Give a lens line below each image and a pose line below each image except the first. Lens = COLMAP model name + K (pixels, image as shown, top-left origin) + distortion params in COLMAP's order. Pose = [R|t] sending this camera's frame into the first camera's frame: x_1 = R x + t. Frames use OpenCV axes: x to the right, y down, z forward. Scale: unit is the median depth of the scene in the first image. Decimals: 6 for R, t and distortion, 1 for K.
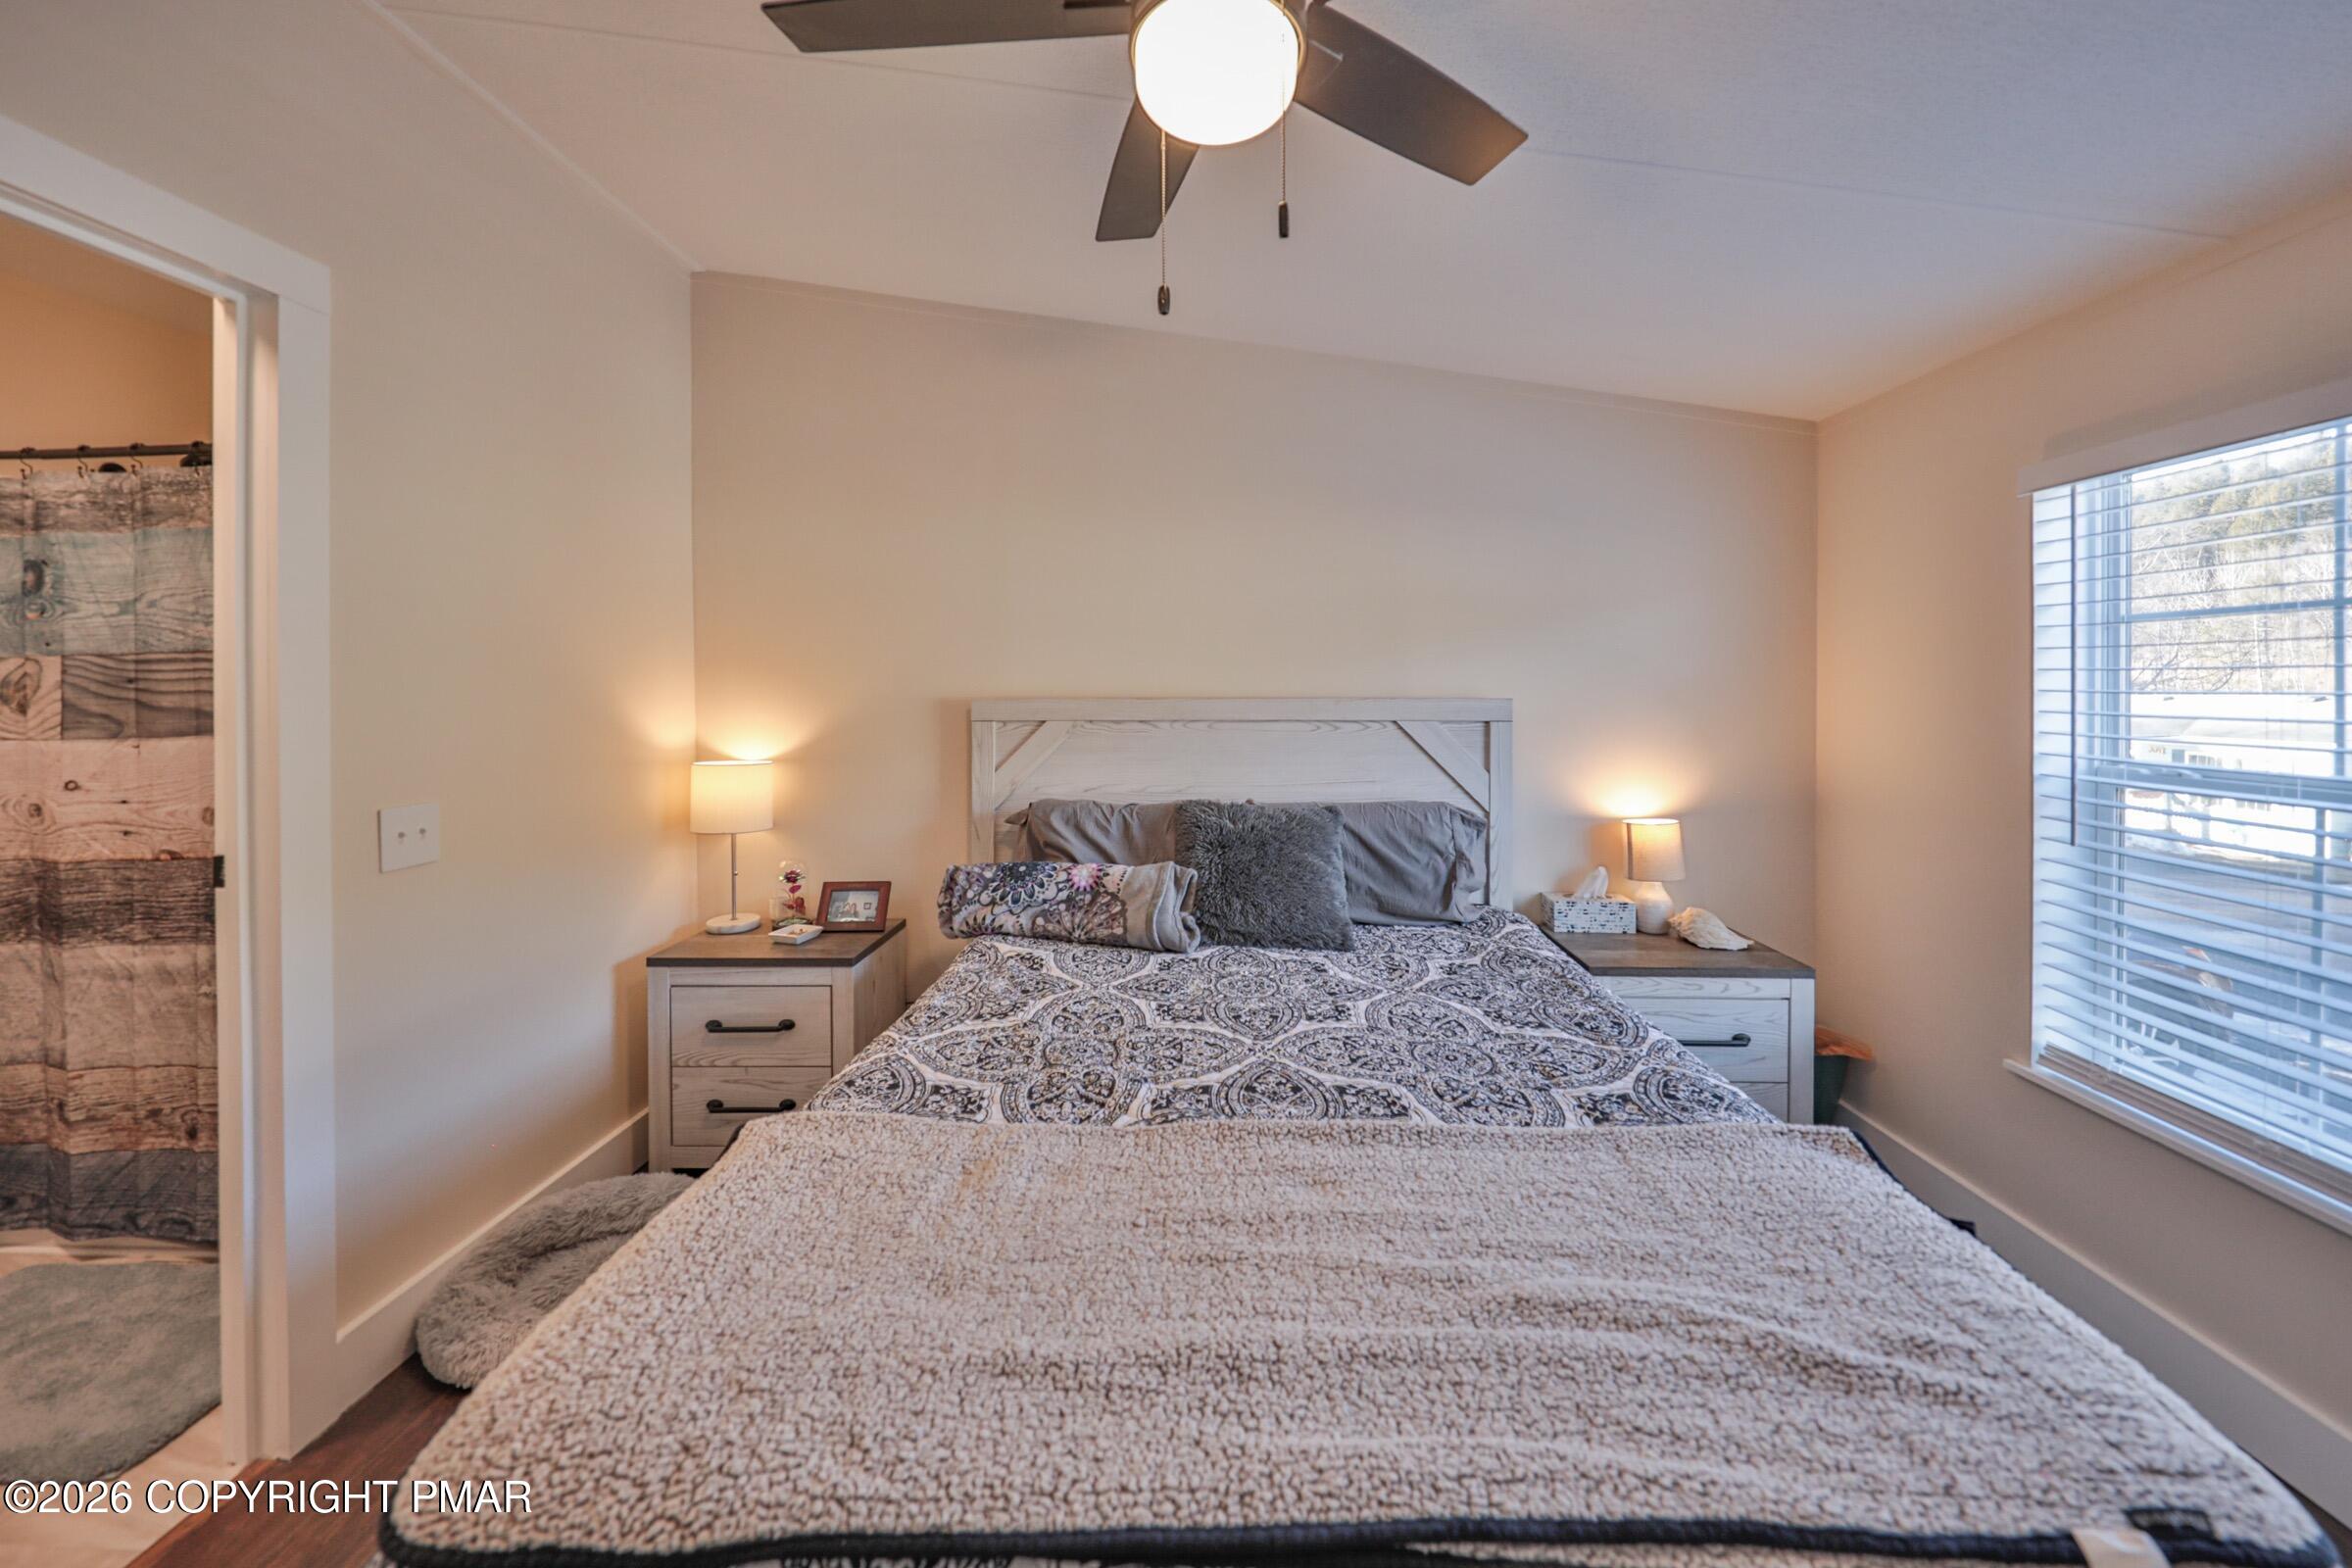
lens RADIAL K [[877.5, 0, 1180.7], [0, 877.5, 708.2], [0, 0, 1]] dist [-0.000232, -0.003325]
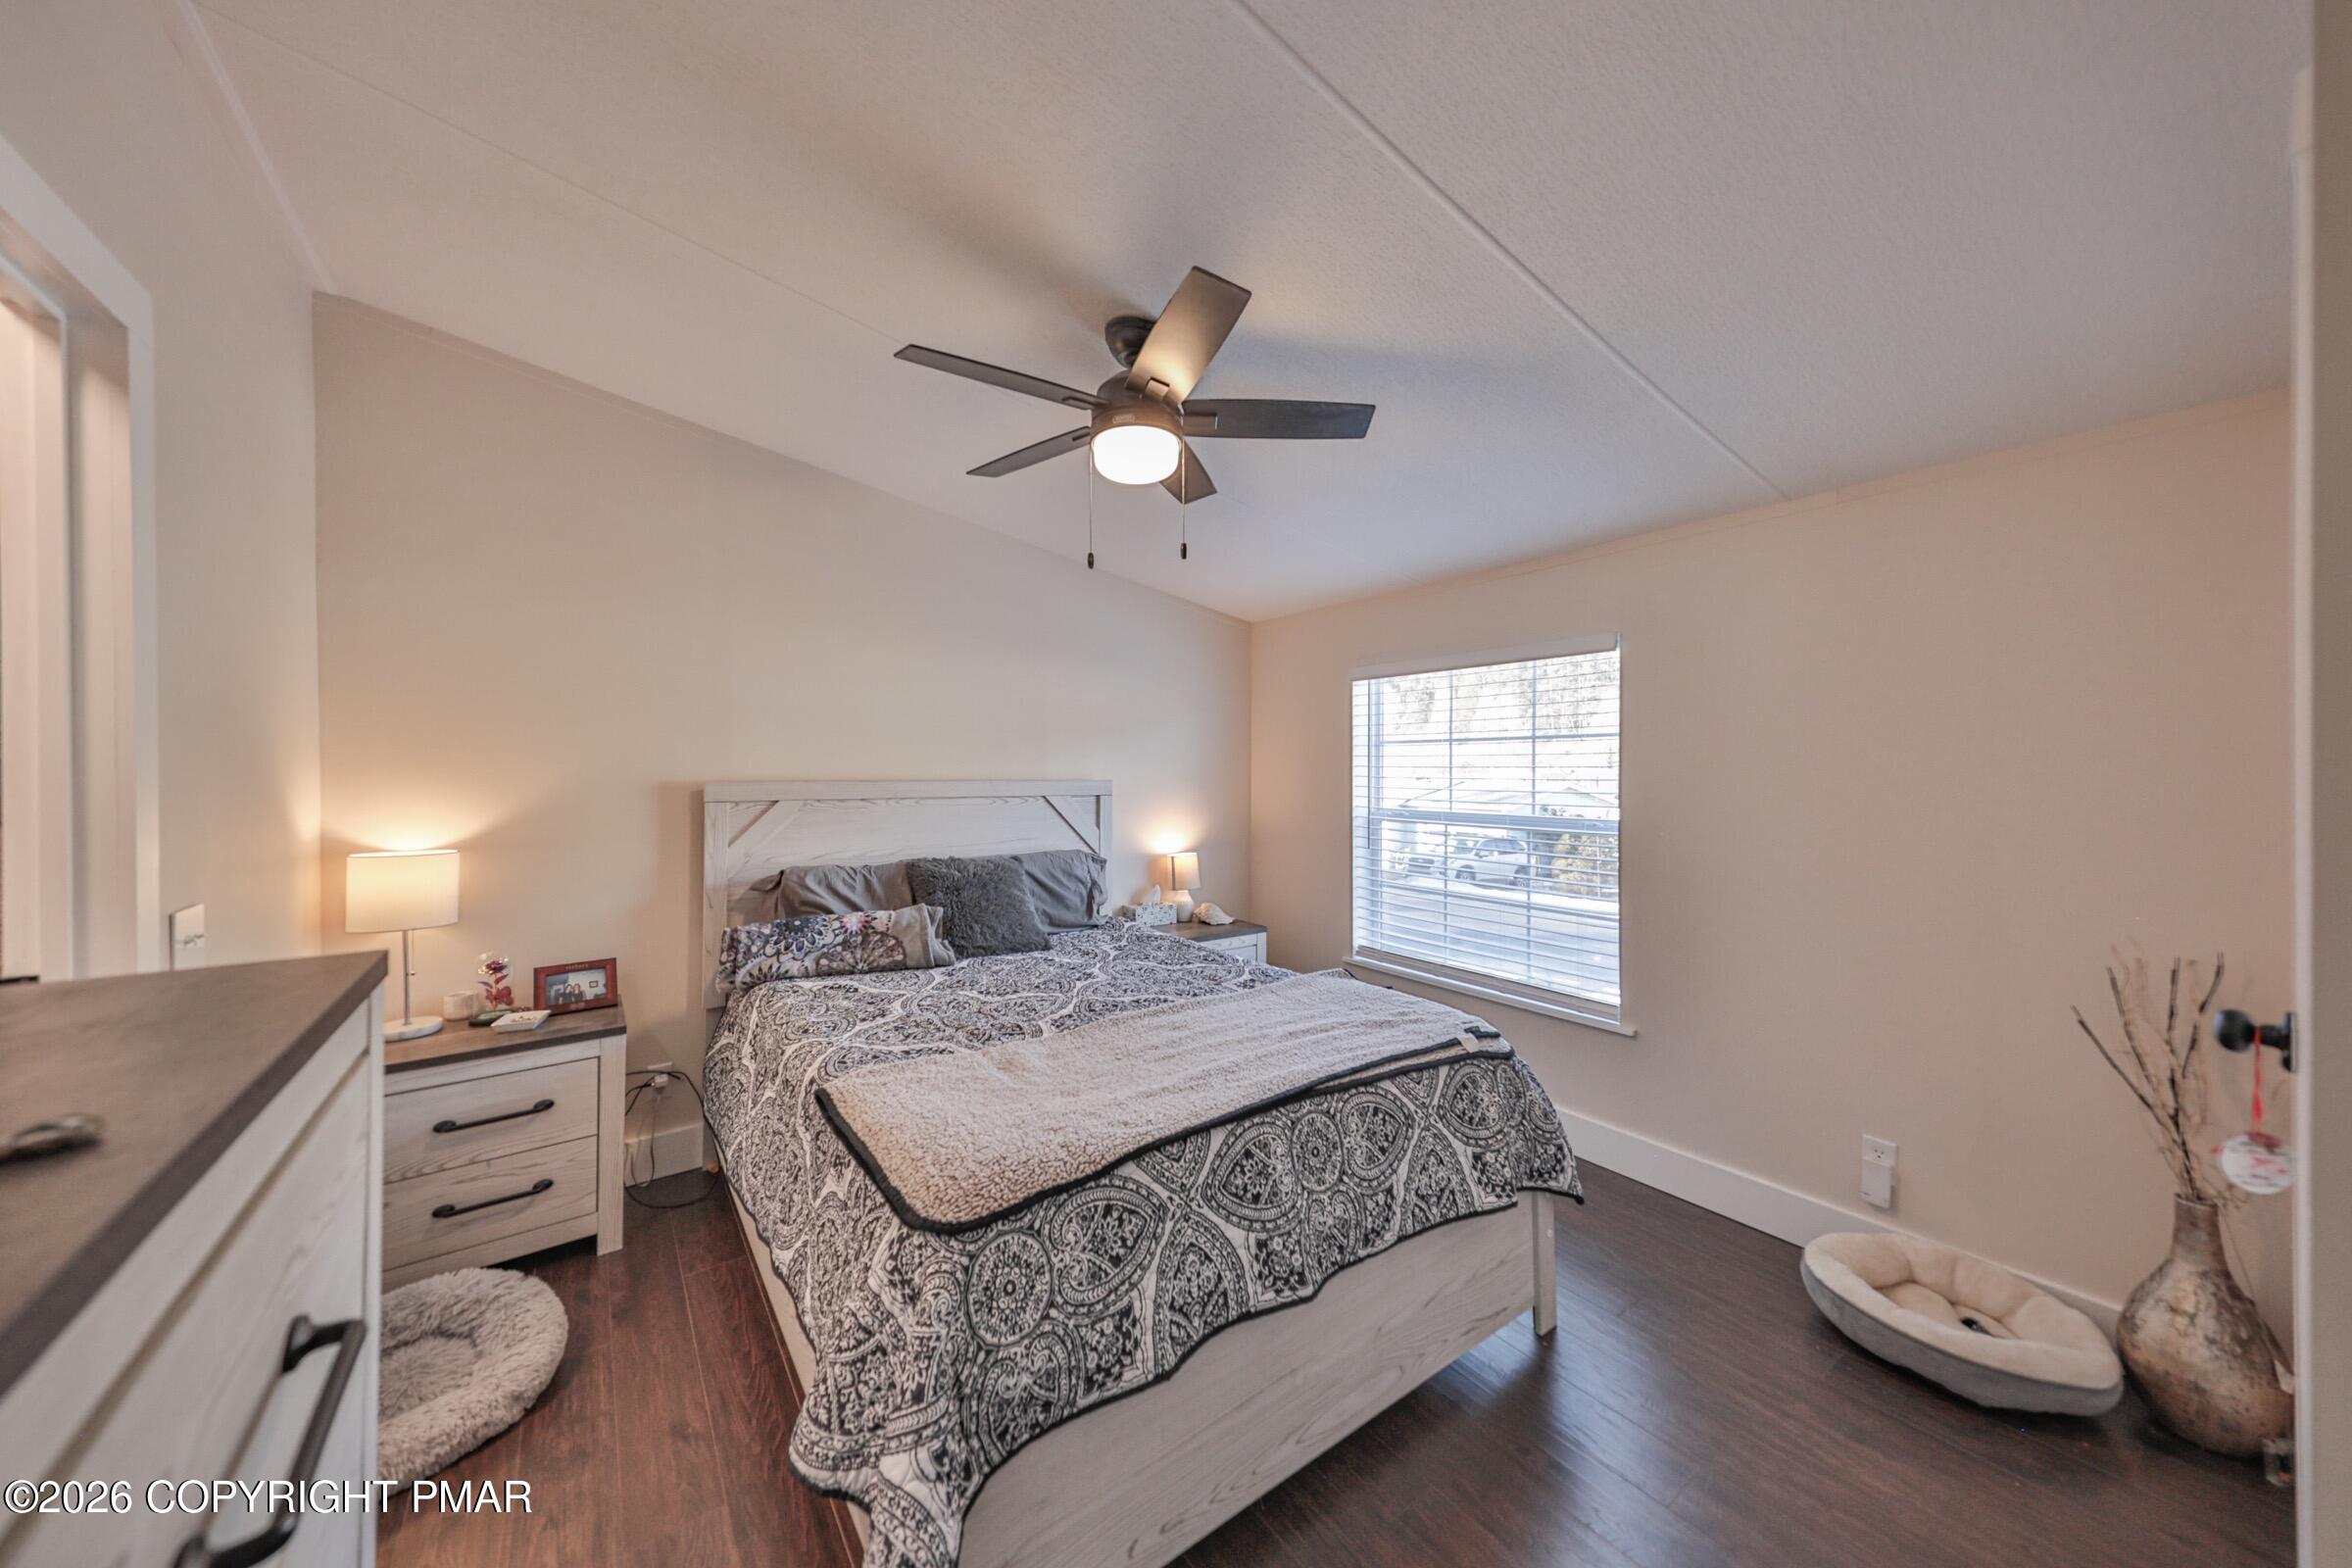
lens RADIAL K [[789.2, 0, 1208.7], [0, 789.2, 781.7], [0, 0, 1]] dist [0.014479, 0.000012]
pose [[0.766650, -0.004969, 0.642046, -0.418058], [0.007160, 0.999974, -0.000810, -0.006381], [-0.642025, 0.005218, 0.766666, -0.189051]]
